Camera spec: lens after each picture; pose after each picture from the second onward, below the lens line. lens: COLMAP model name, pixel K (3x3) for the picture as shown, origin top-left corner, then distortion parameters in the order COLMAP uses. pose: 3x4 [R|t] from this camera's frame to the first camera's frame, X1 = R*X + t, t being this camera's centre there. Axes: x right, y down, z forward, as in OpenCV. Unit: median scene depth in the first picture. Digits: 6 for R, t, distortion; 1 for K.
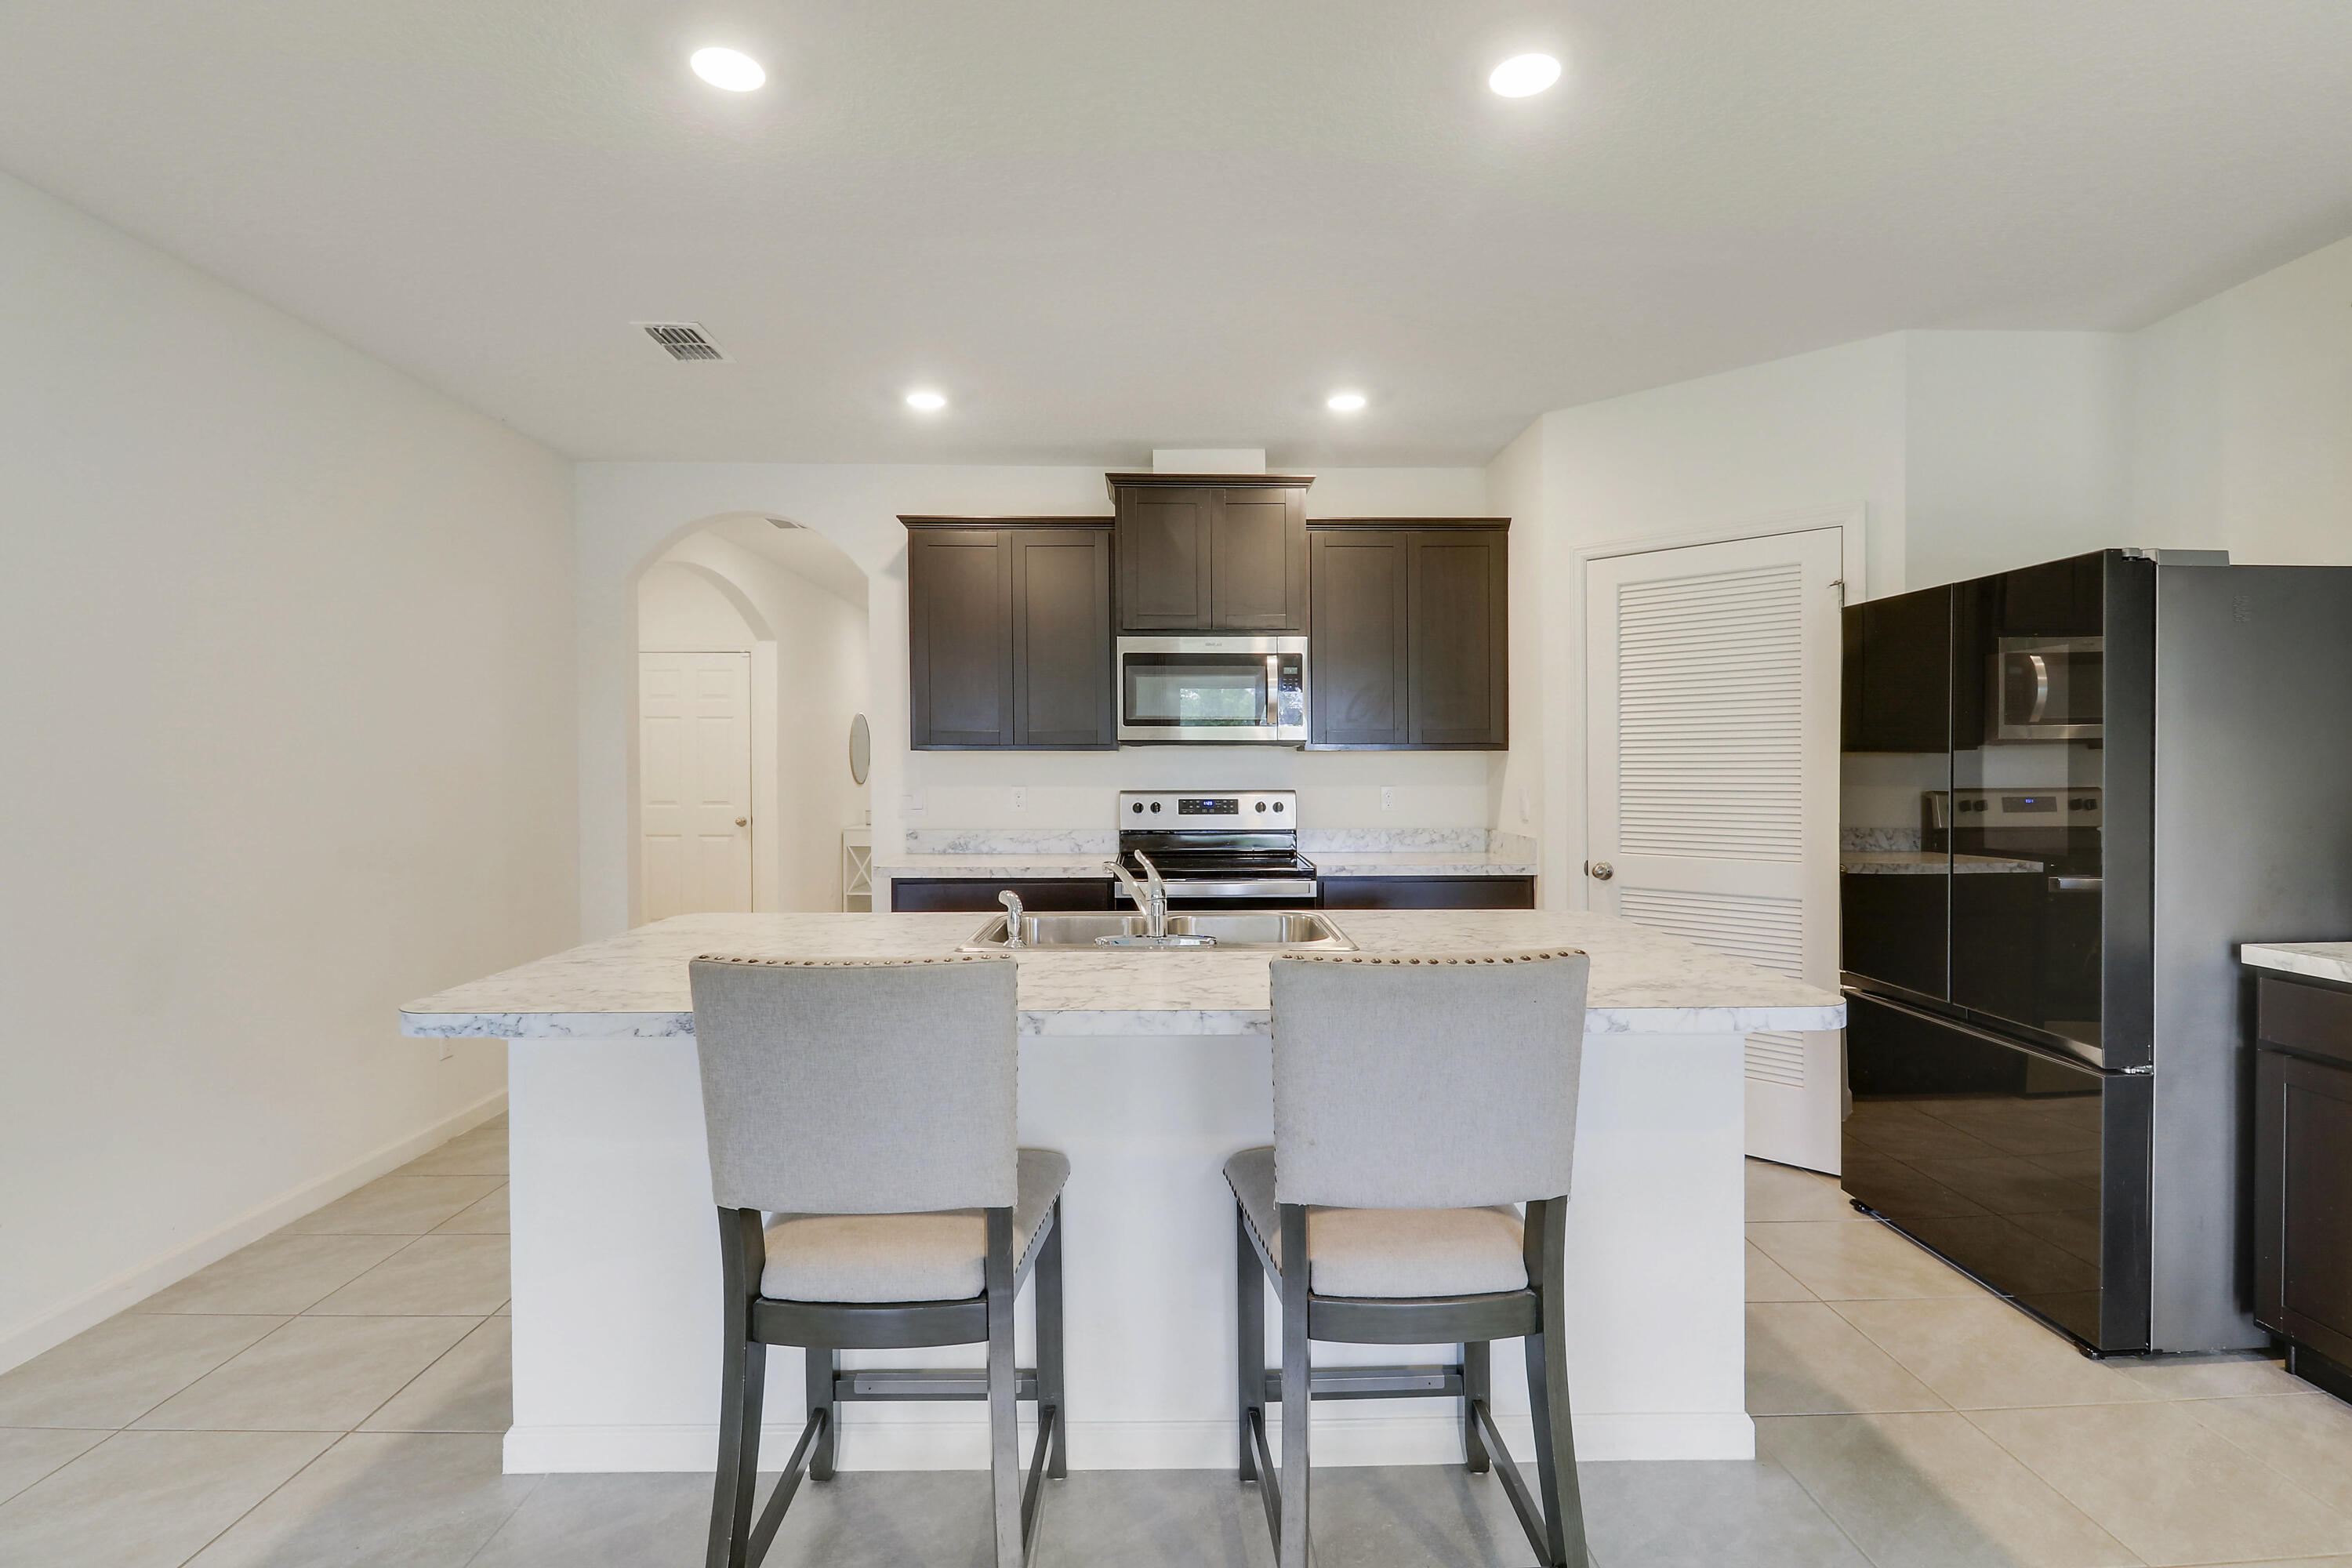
lens RADIAL K [[1089.6, 0, 1178.6], [0, 1089.6, 775.6], [0, 0, 1]] dist [-0.002148, -0.009185]
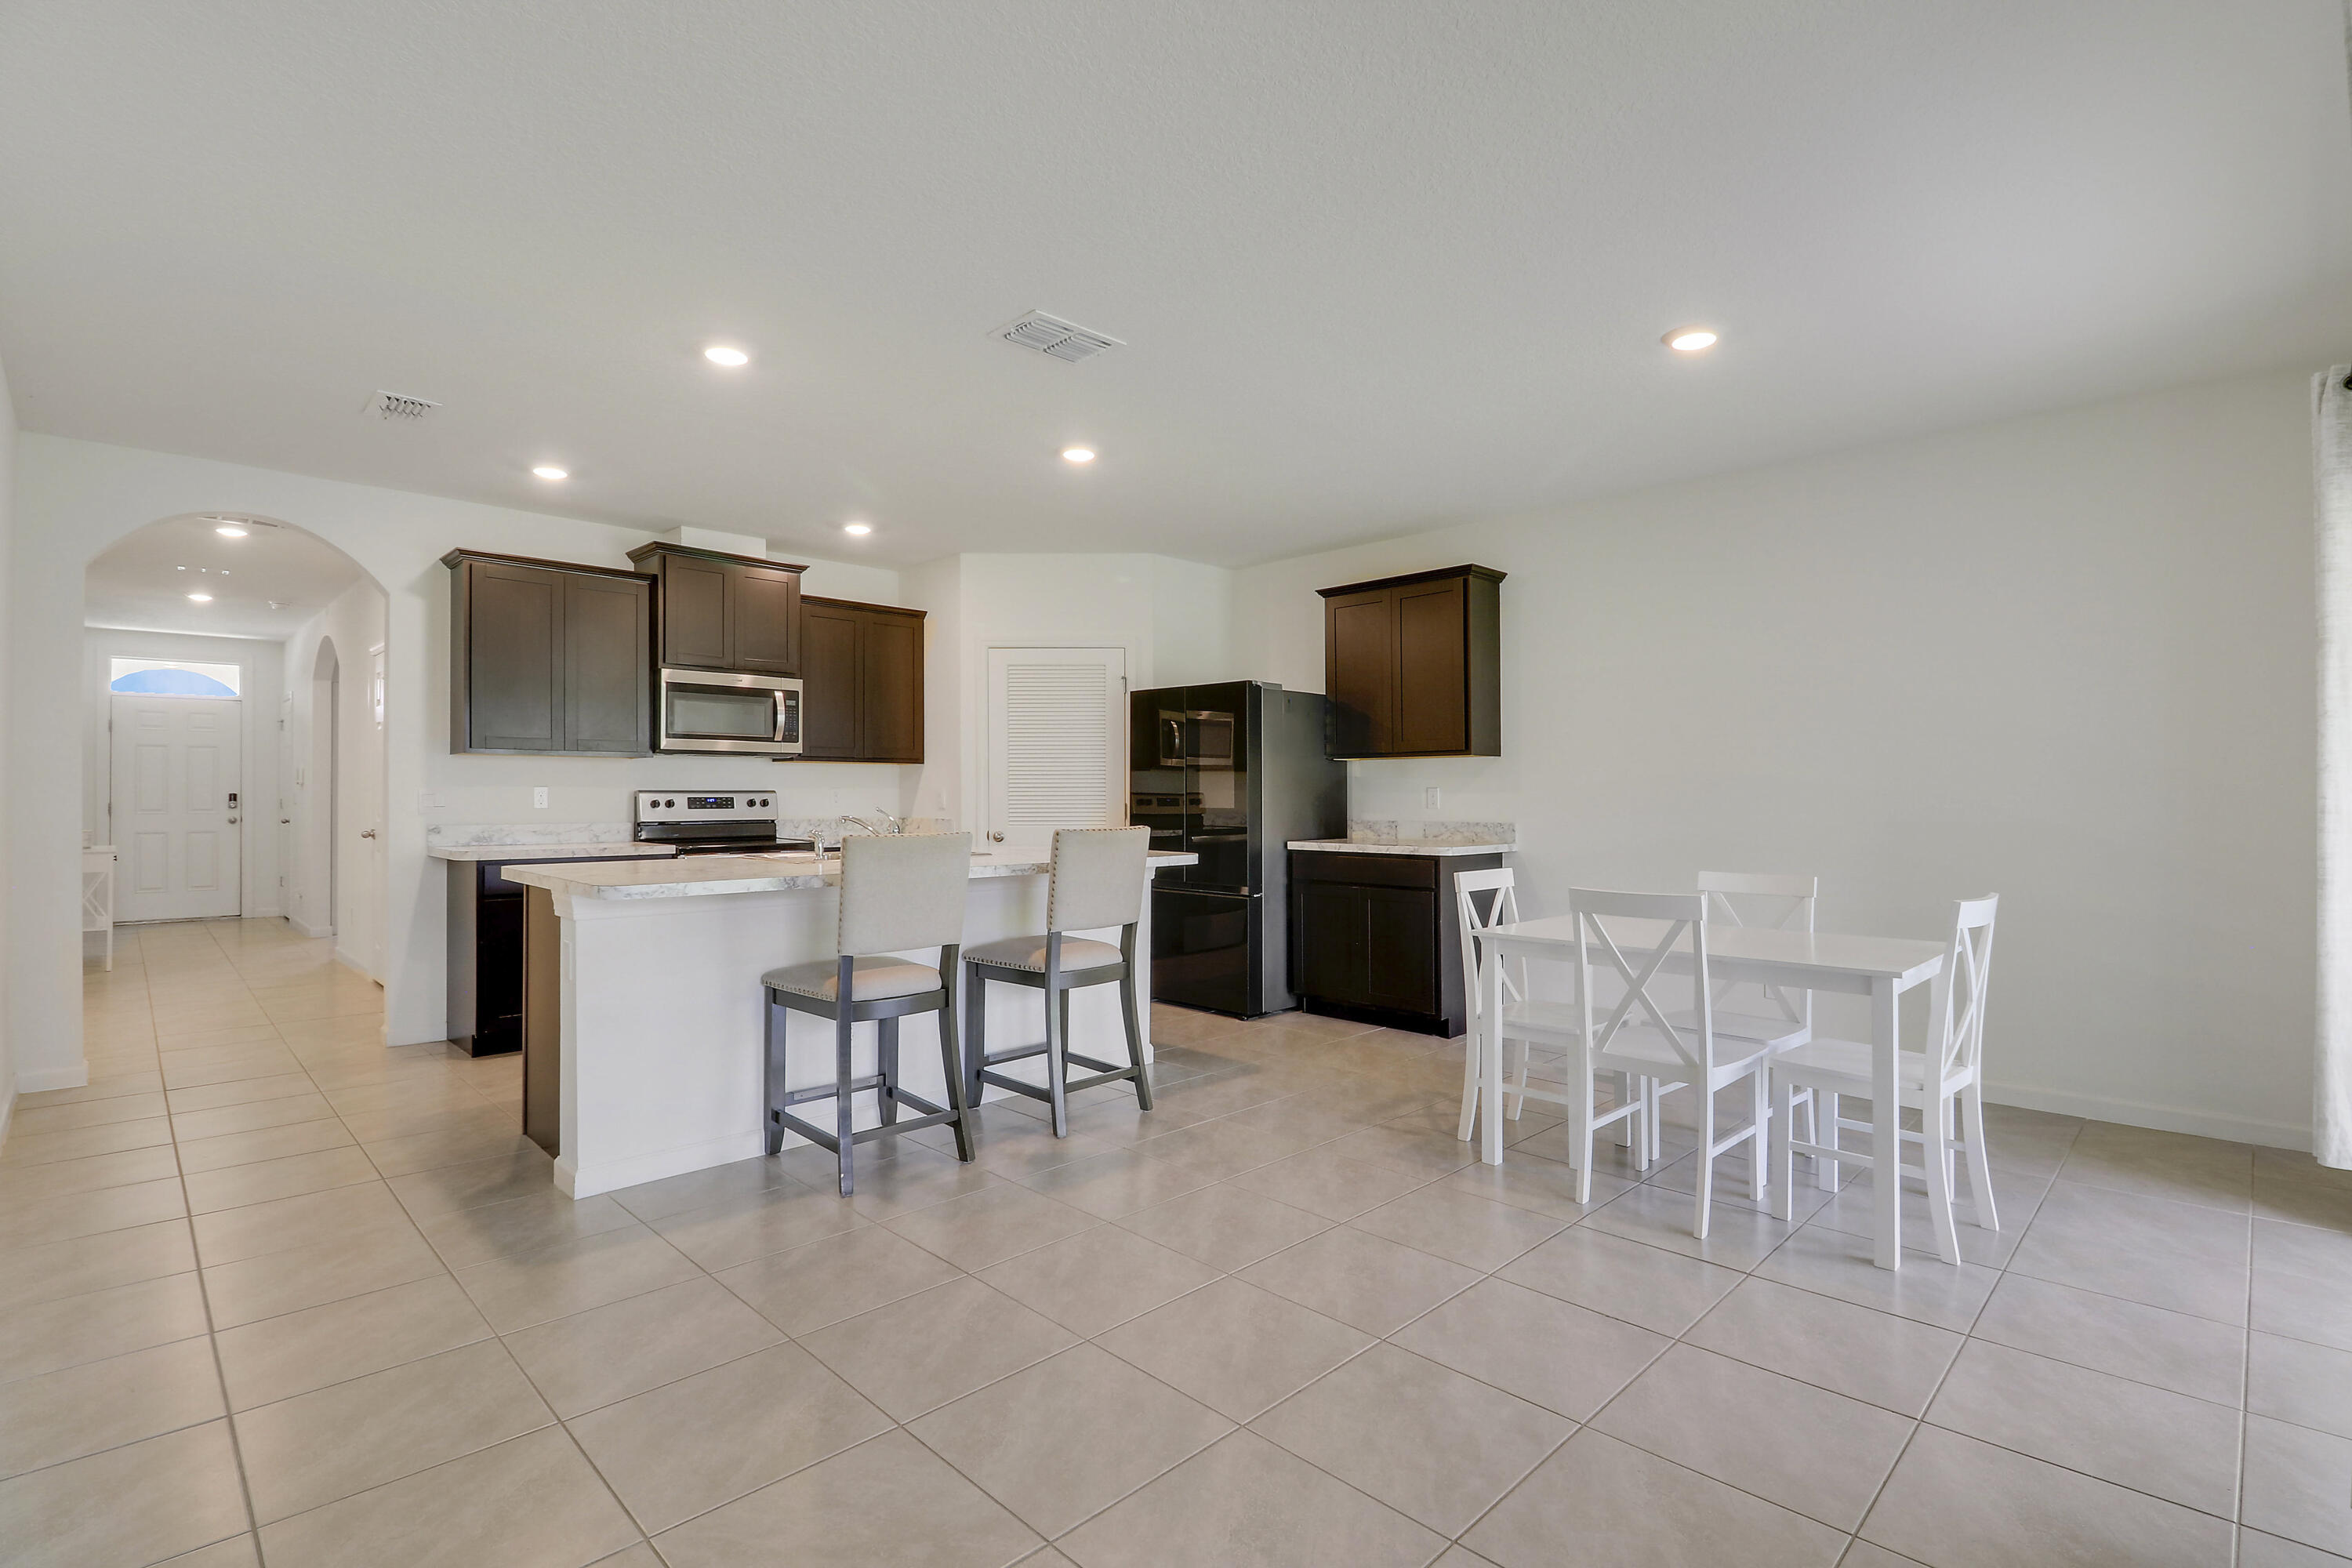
lens RADIAL K [[1091.8, 0, 1176.0], [0, 1091.8, 784.0], [0, 0, 1]] dist [0.000487, -0.011451]
pose [[0.723796, 0.008106, 0.689967, -0.501185], [0.005733, 0.999826, -0.017761, 0.034486], [-0.689991, 0.016810, 0.723623, -0.347228]]
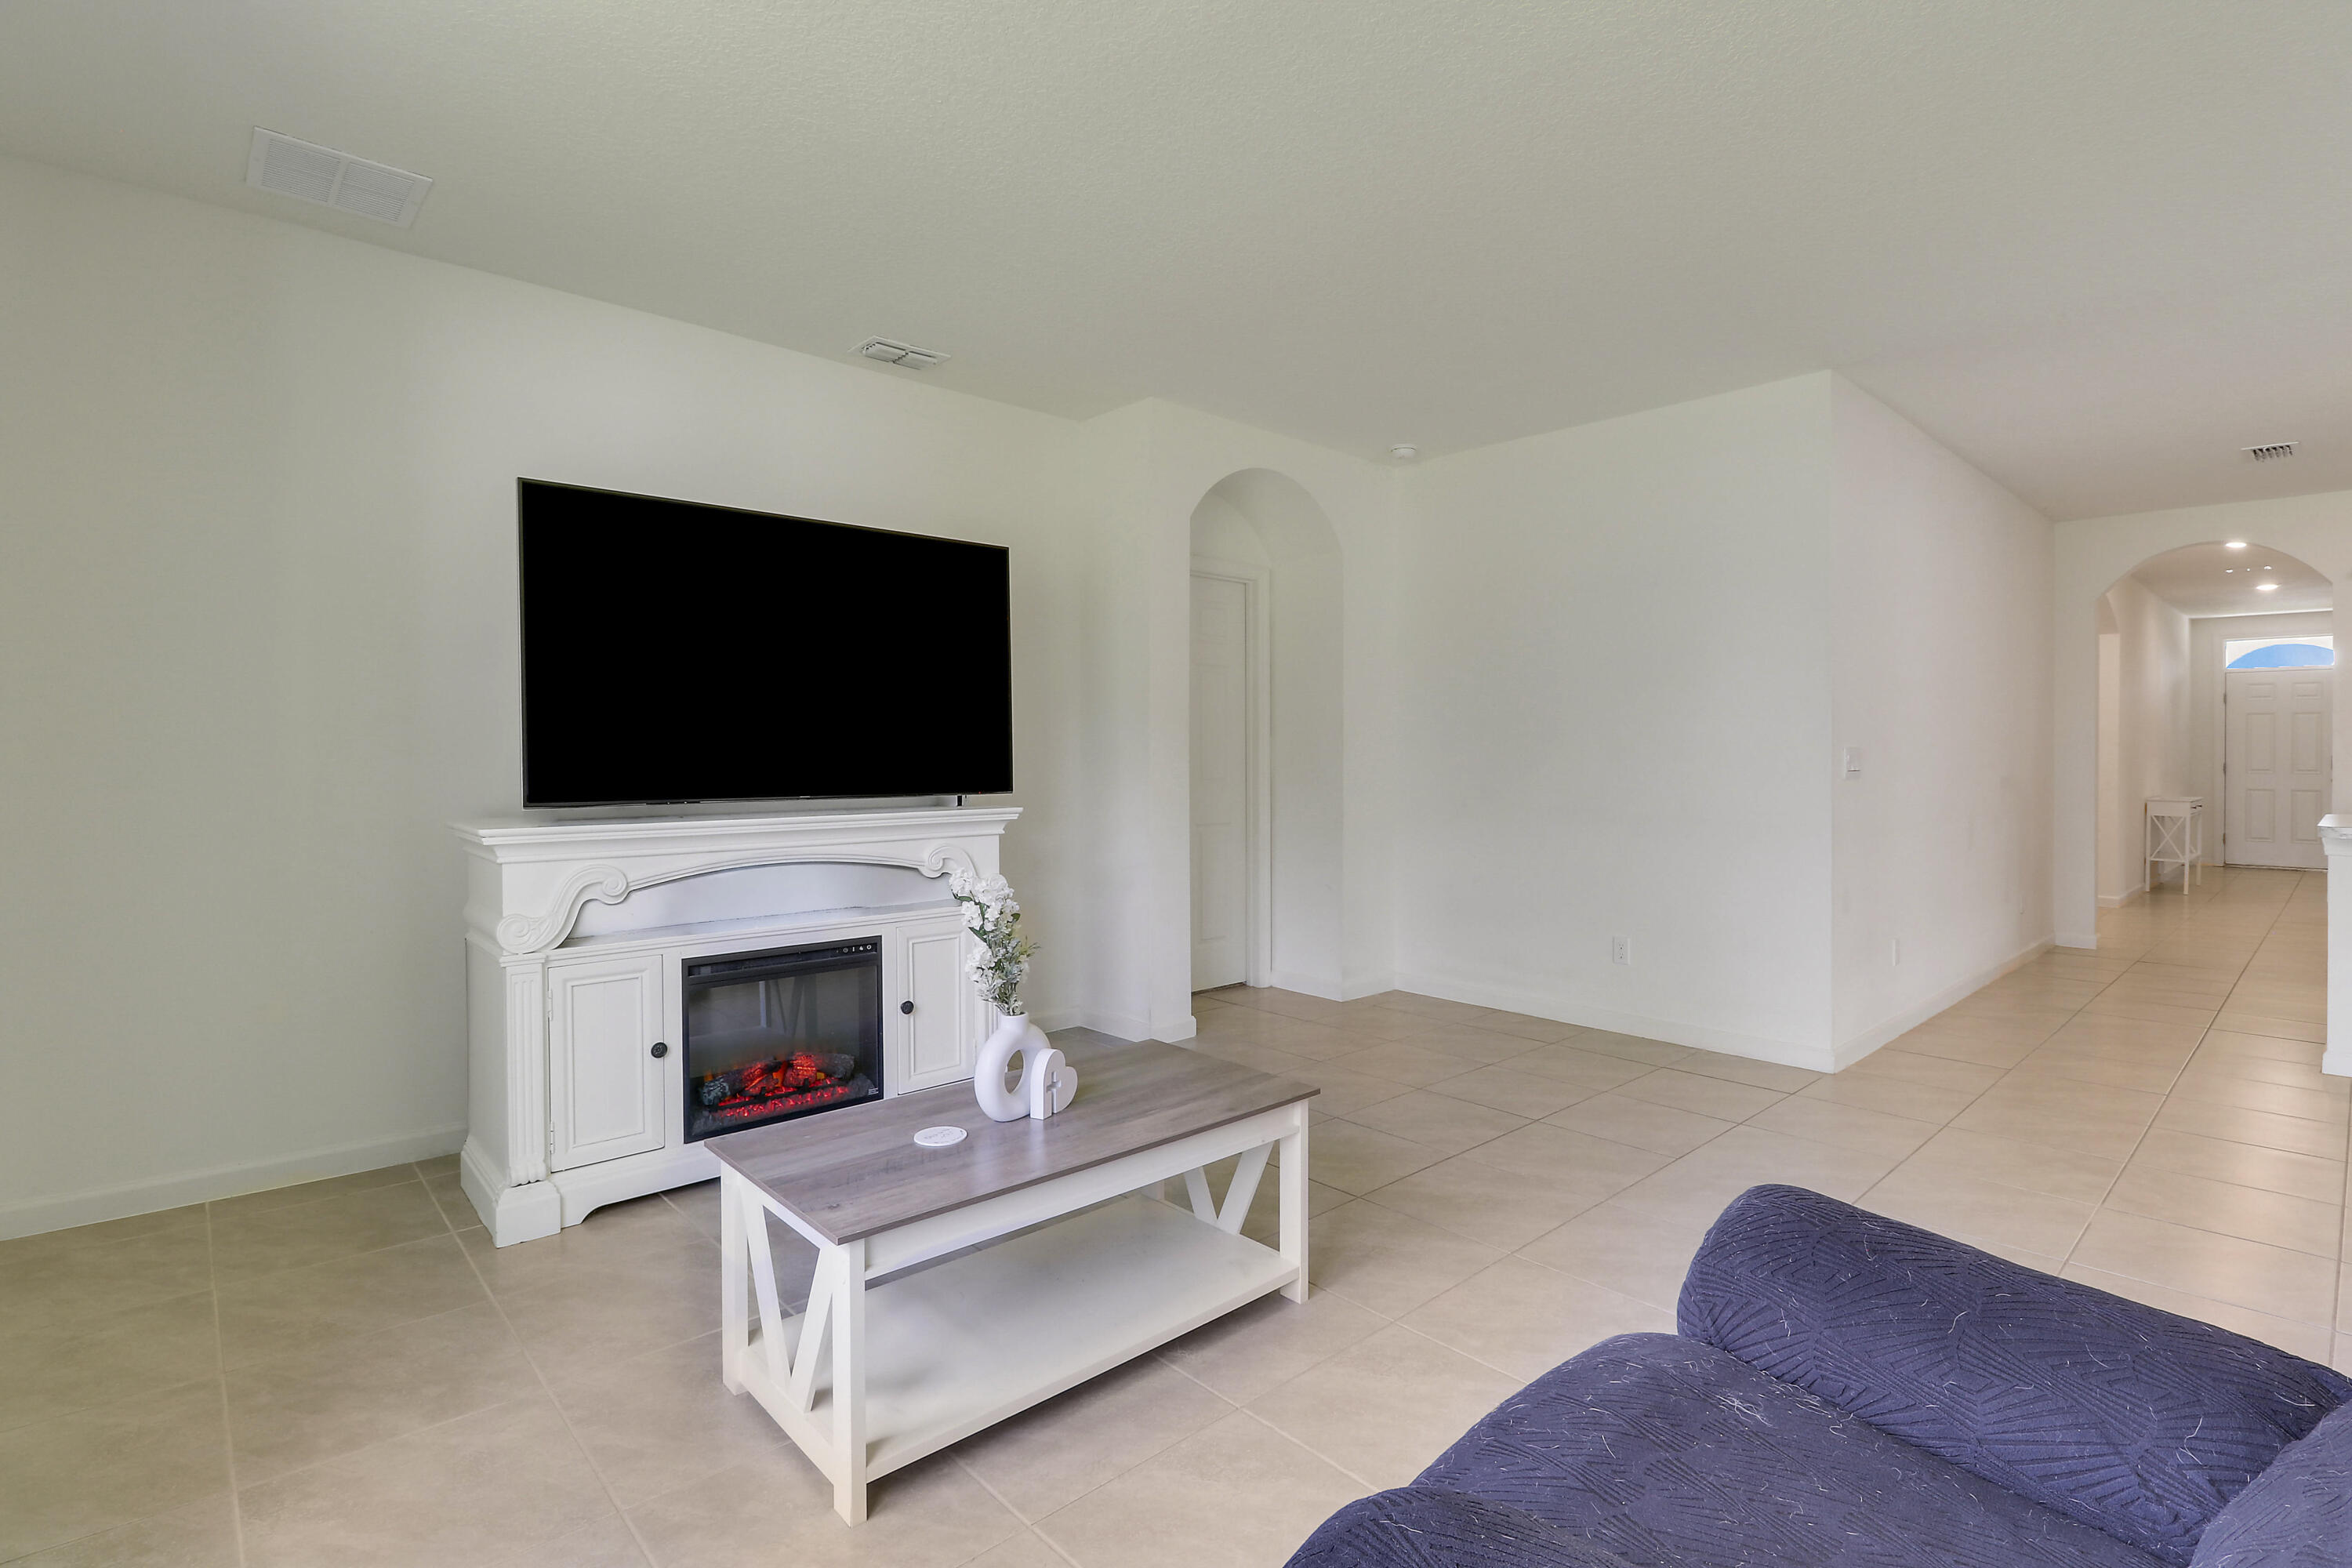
lens RADIAL K [[1089.6, 0, 1178.6], [0, 1089.6, 775.6], [0, 0, 1]] dist [-0.002148, -0.009185]
pose [[0.657737, 0.015210, -0.753094, -0.253079], [-0.009787, 0.999884, 0.011647, 0.044853], [0.753184, -0.000290, 0.657810, -0.883993]]
